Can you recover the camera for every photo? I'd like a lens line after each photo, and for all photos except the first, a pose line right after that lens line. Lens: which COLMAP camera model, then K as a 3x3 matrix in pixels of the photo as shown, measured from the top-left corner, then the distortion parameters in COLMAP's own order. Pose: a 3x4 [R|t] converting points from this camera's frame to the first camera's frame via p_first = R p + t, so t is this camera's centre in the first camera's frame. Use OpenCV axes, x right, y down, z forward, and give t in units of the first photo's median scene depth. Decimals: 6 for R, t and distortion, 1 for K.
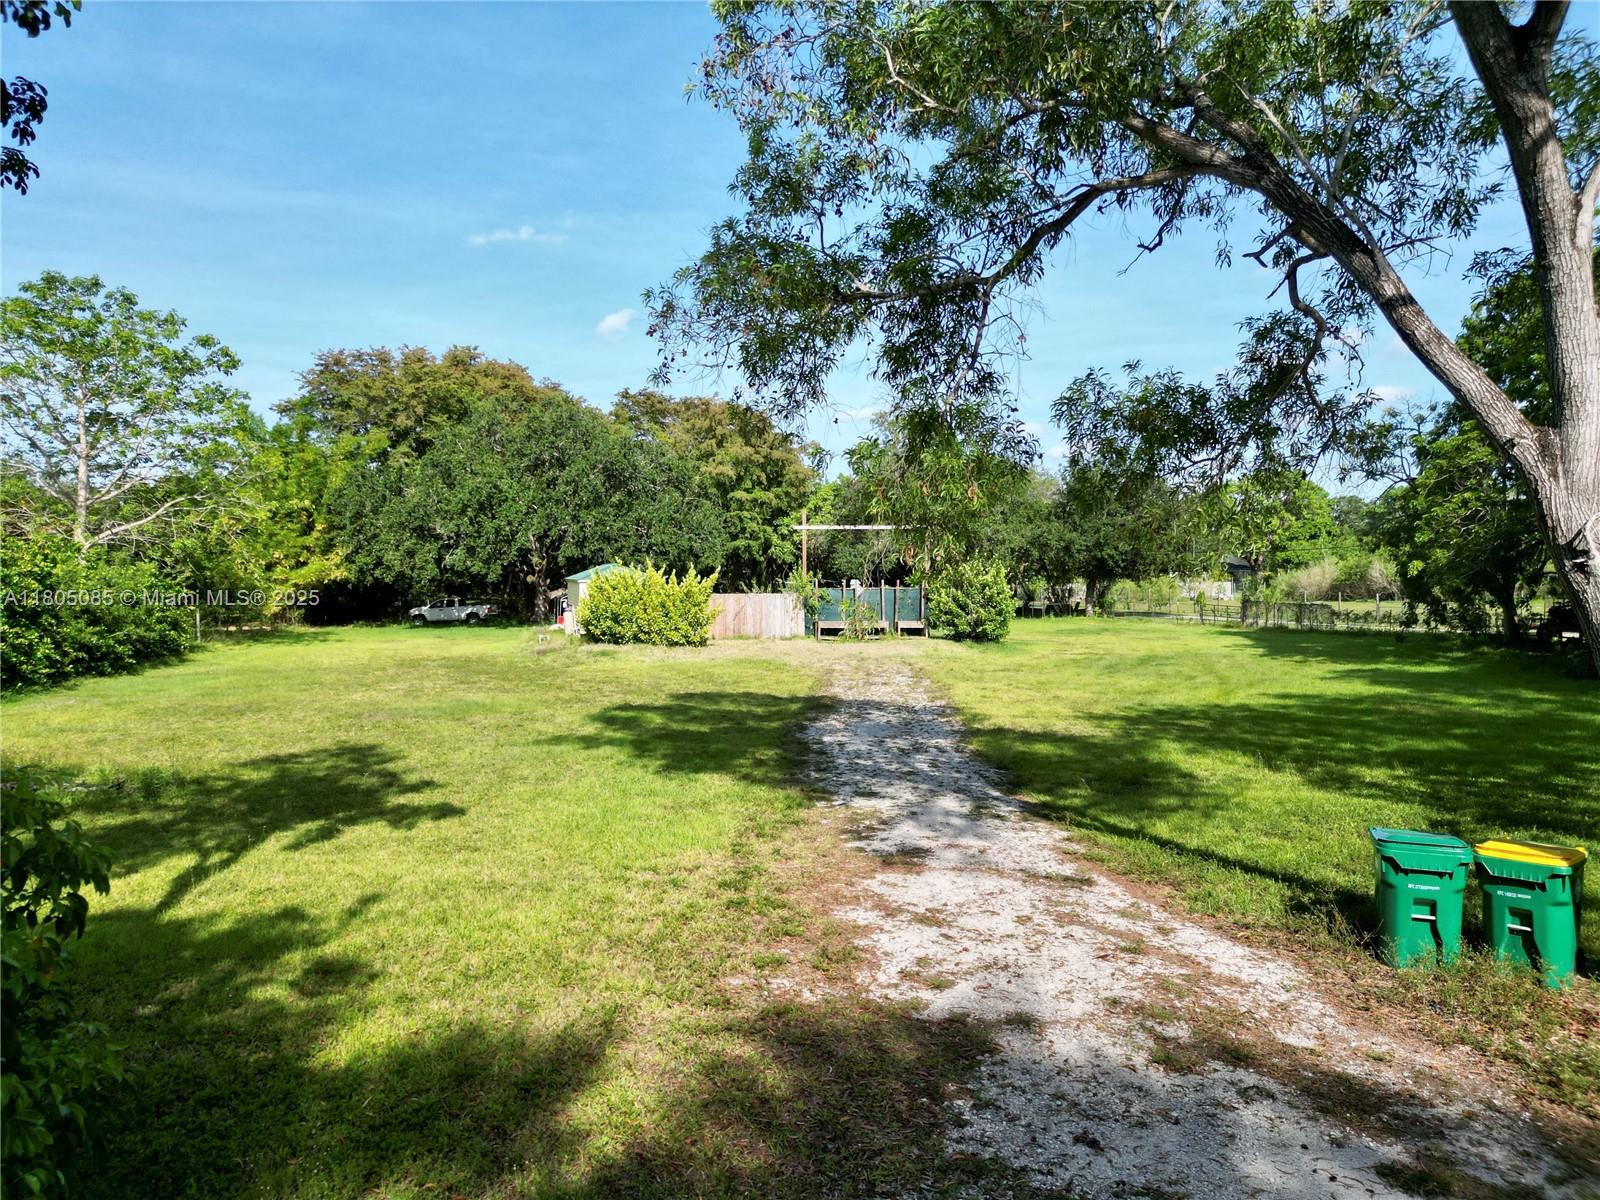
lens RADIAL K [[1112.2, 0, 802.3], [0, 1112.2, 597.2], [0, 0, 1]] dist [0.072574, -0.063510]
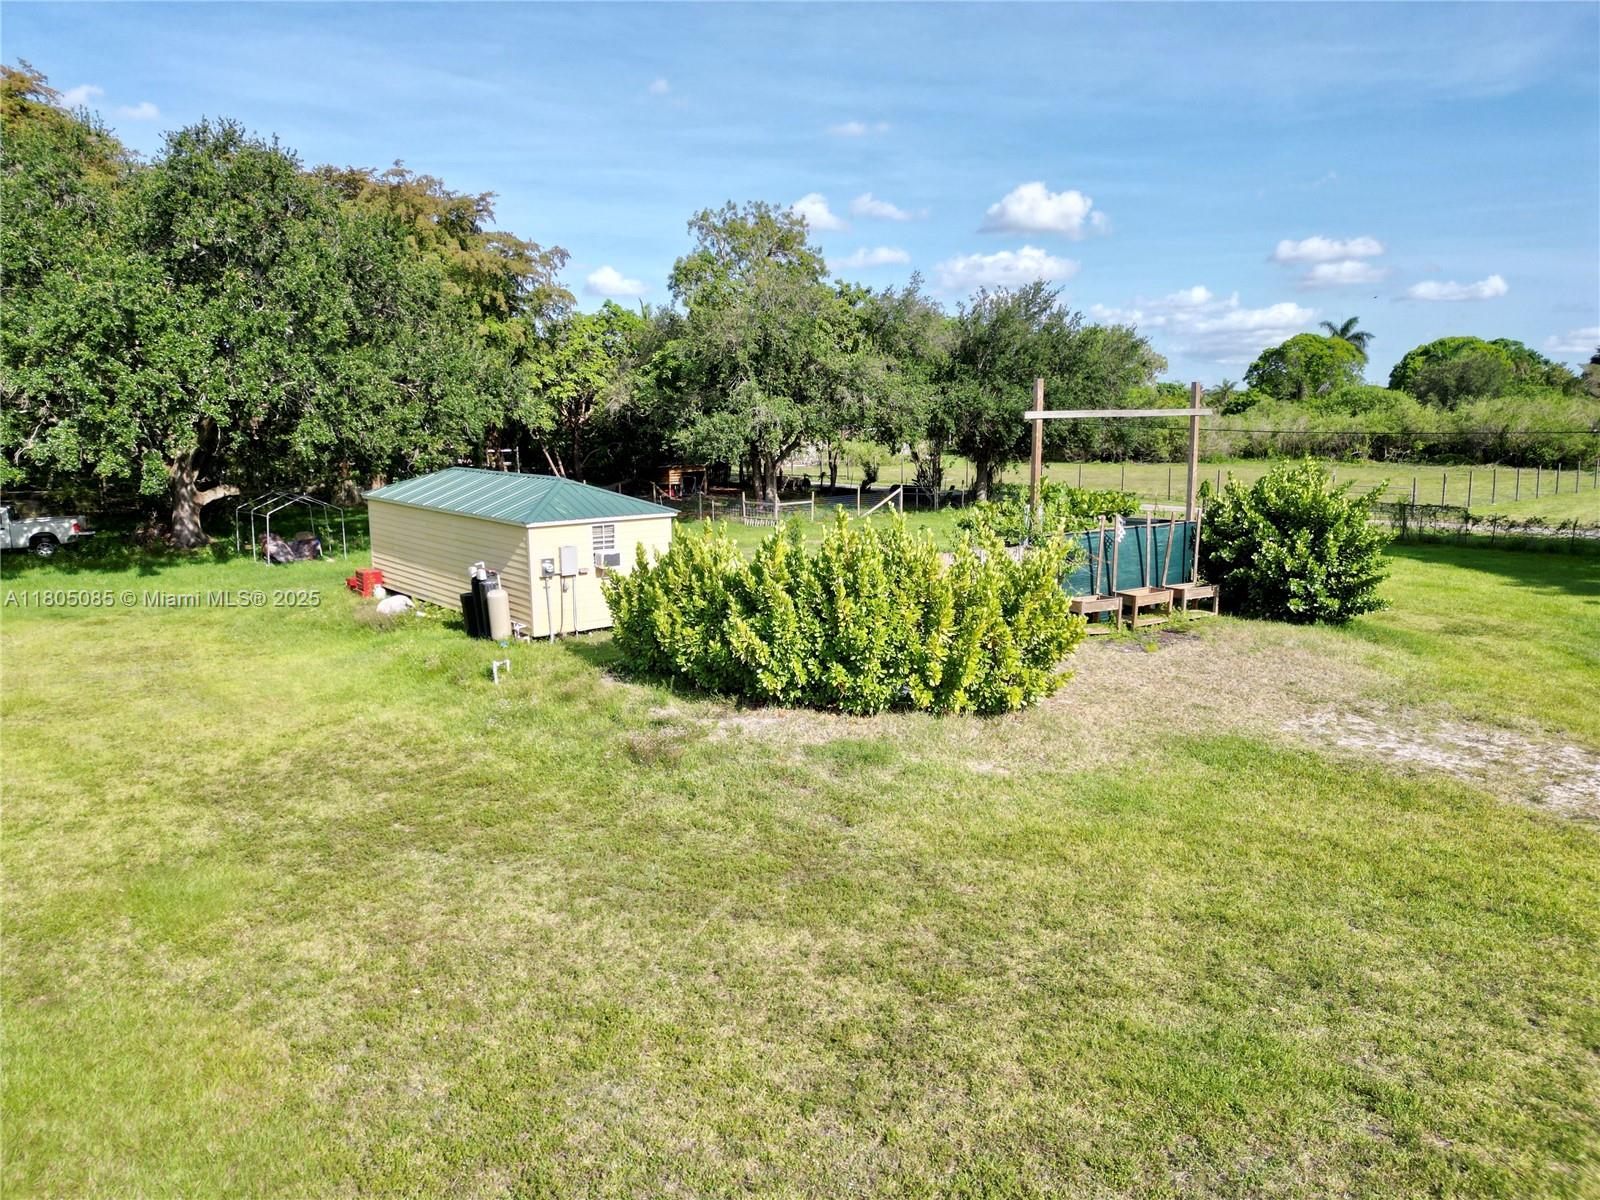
lens RADIAL K [[1112.2, 0, 798.8], [0, 1112.2, 603.3], [0, 0, 1]] dist [0.072574, -0.063510]
pose [[0.908324, -0.068220, 0.412666, -0.200033], [0.005241, 0.988388, 0.151860, -0.035995], [-0.418234, -0.135776, 0.898134, 0.365564]]
